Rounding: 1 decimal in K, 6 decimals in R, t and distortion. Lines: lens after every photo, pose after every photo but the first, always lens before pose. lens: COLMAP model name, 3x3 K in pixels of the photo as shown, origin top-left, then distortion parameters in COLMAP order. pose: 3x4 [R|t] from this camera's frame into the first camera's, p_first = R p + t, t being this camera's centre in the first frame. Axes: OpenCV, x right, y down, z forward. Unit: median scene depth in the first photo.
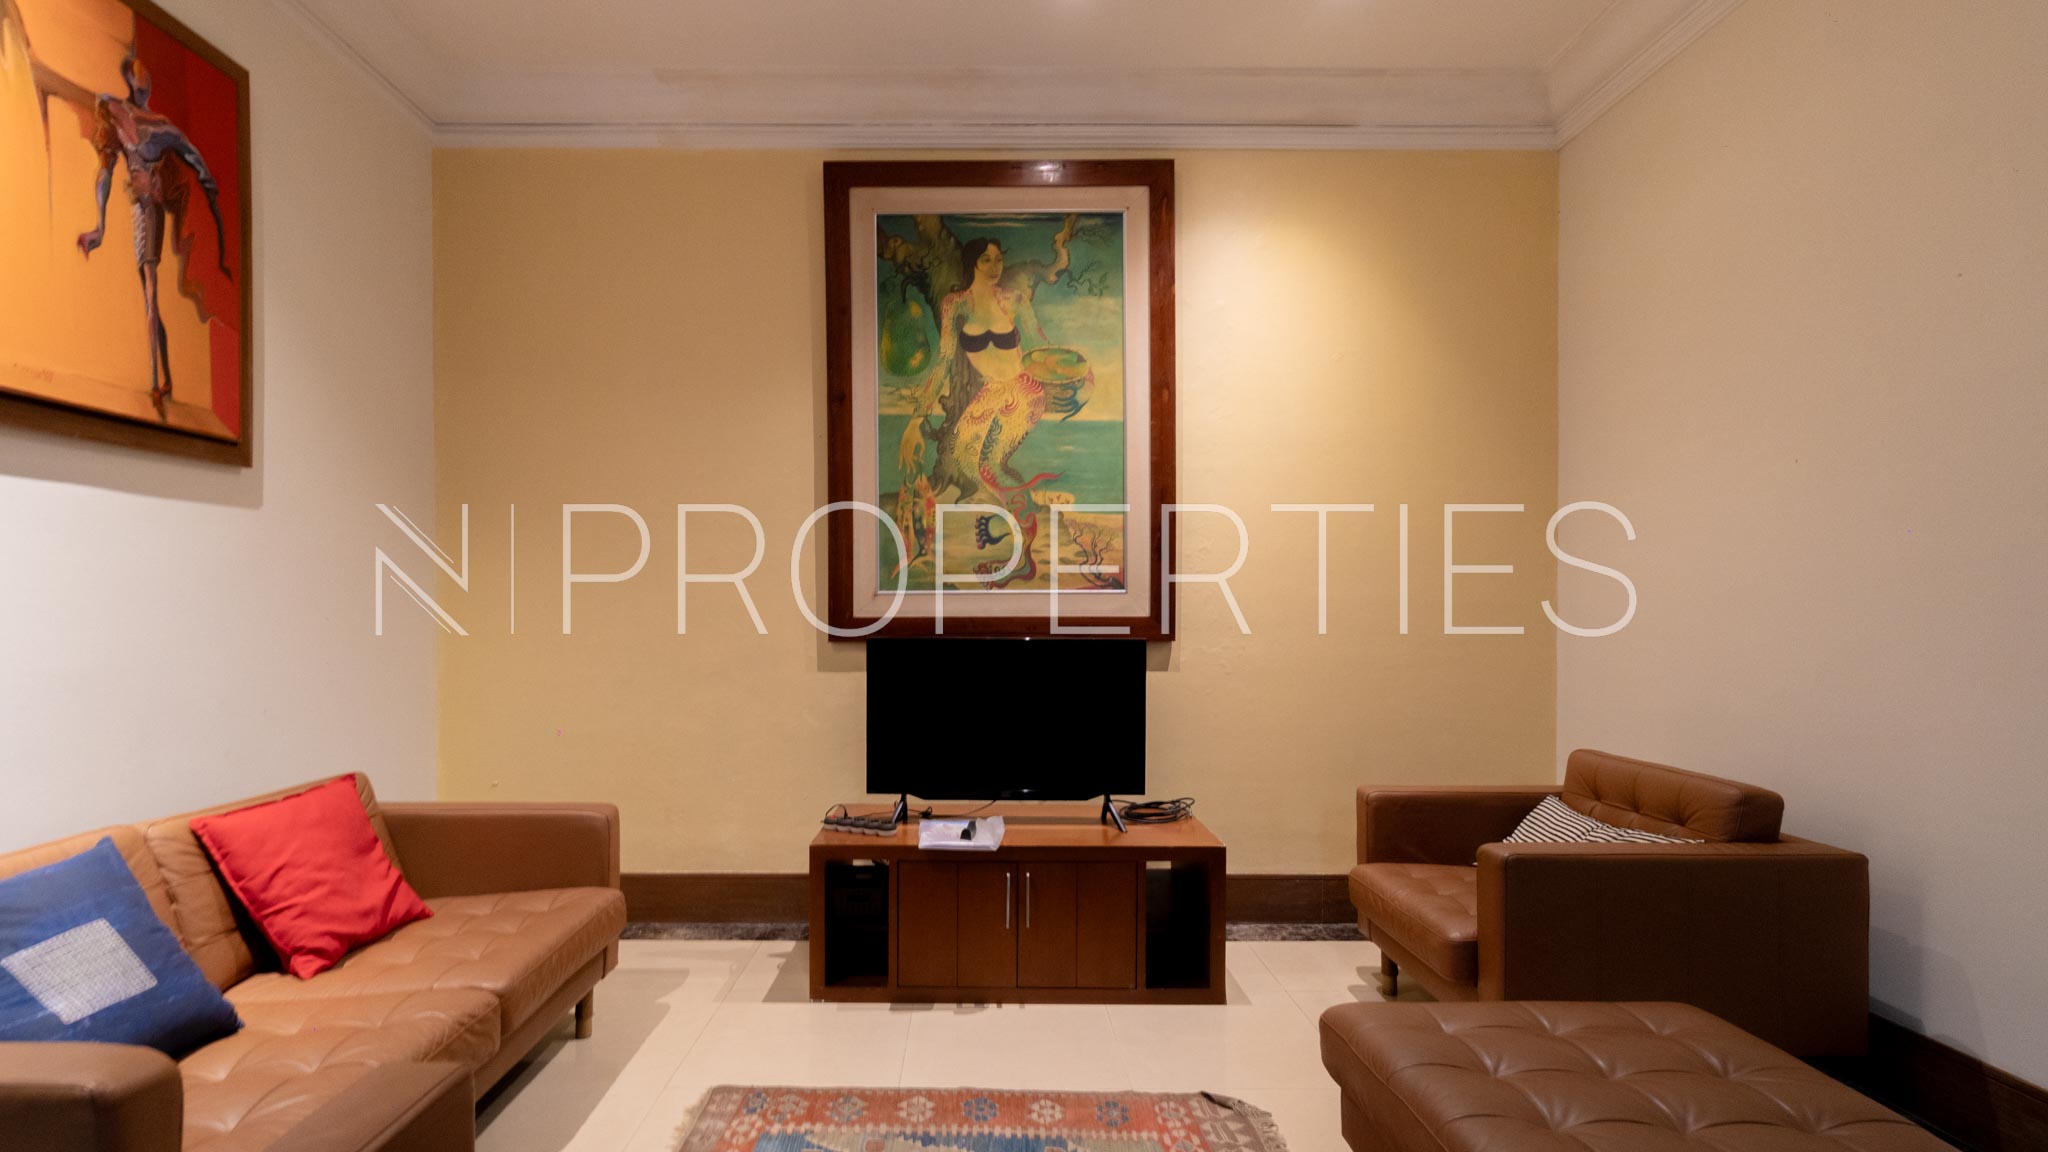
lens RADIAL K [[888.6, 0, 1021.4], [0, 888.6, 621.6], [0, 0, 1]] dist [-0.001733, -0.000960]
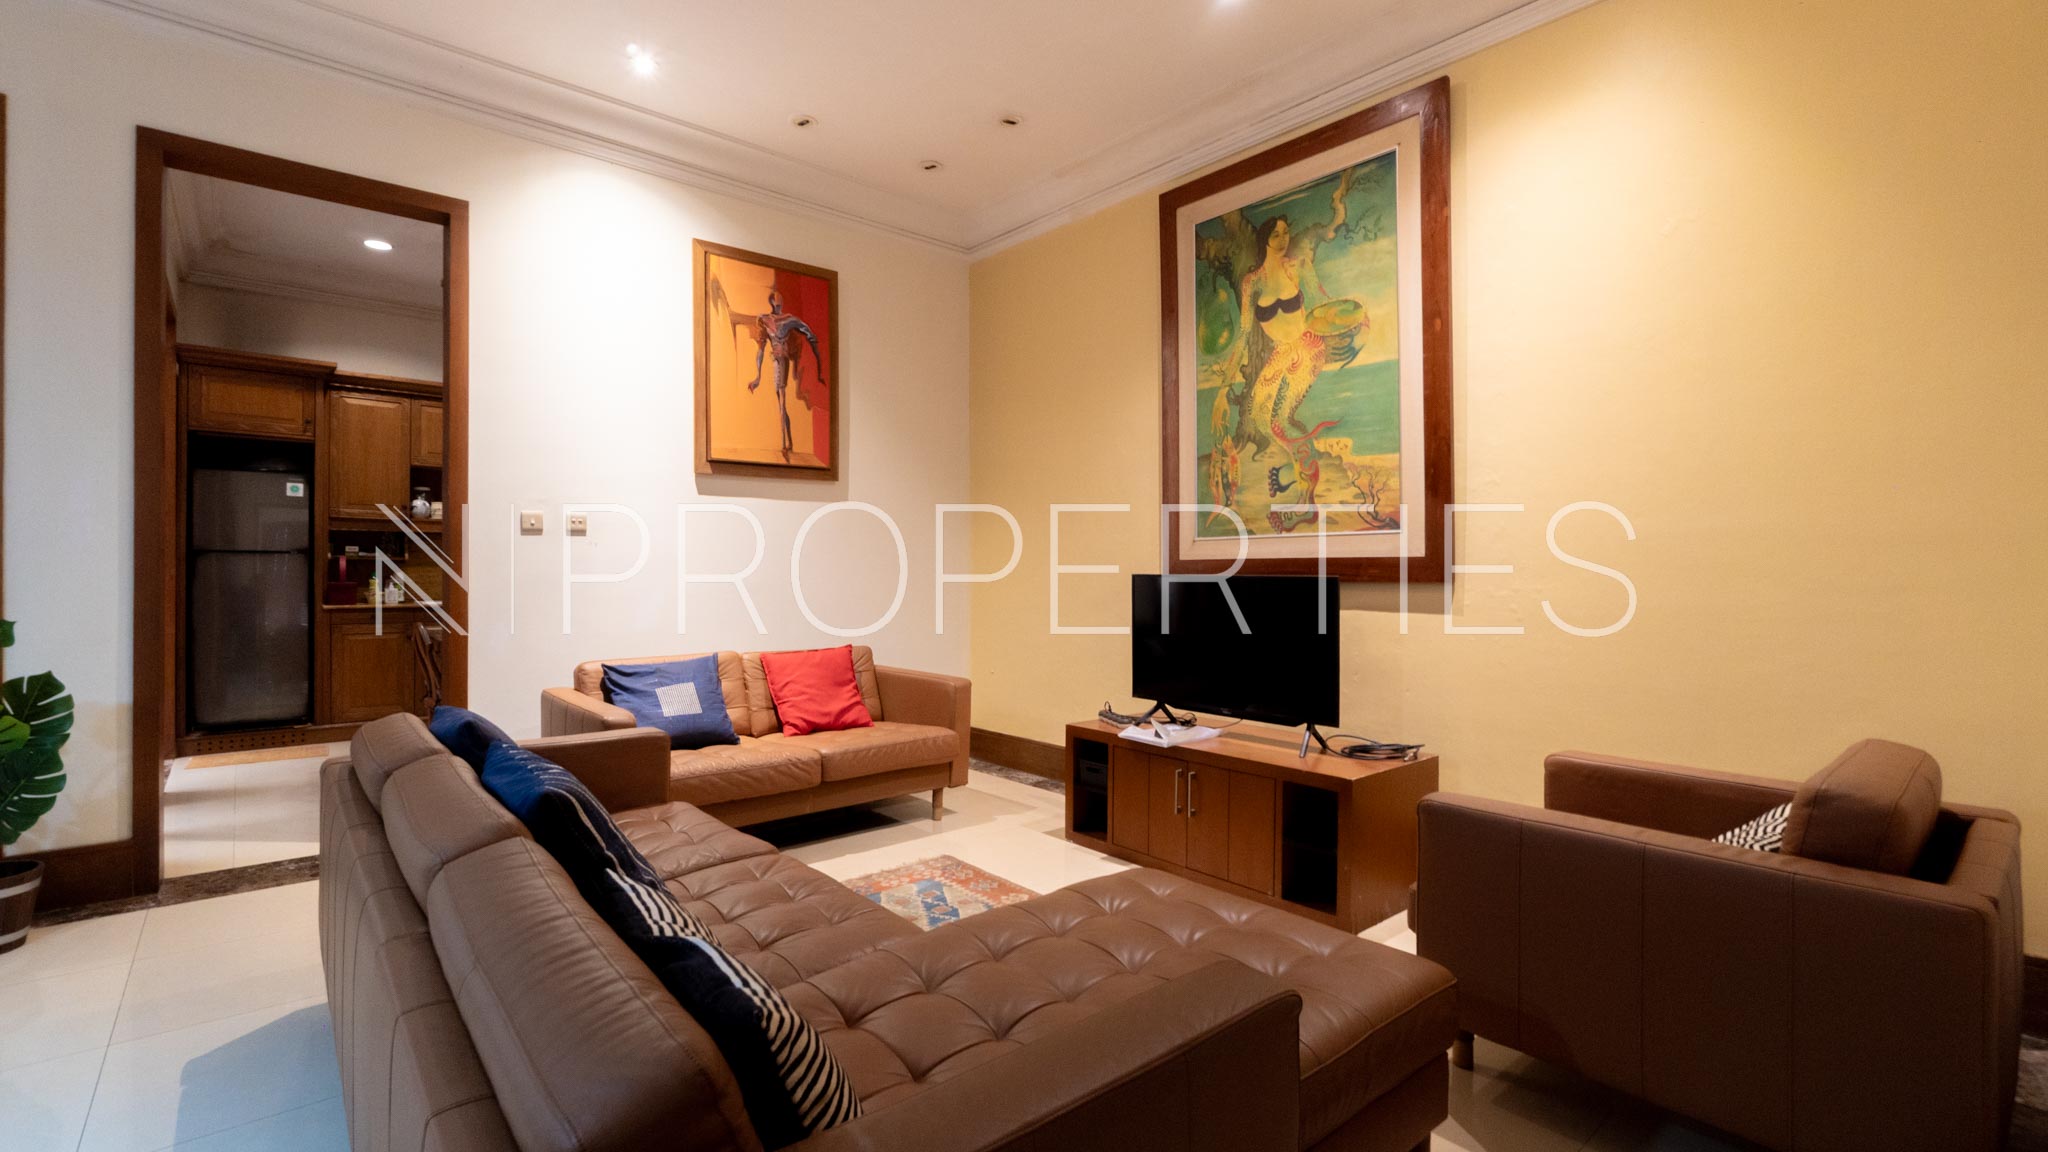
lens RADIAL K [[874.1, 0, 1013.6], [0, 874.1, 568.4], [0, 0, 1]] dist [-0.003783, 0.000068]
pose [[0.661135, -0.000990, -0.750266, 0.560312], [-0.006483, 0.999954, -0.007032, 0.017076], [0.750239, 0.009512, 0.661099, 0.039269]]
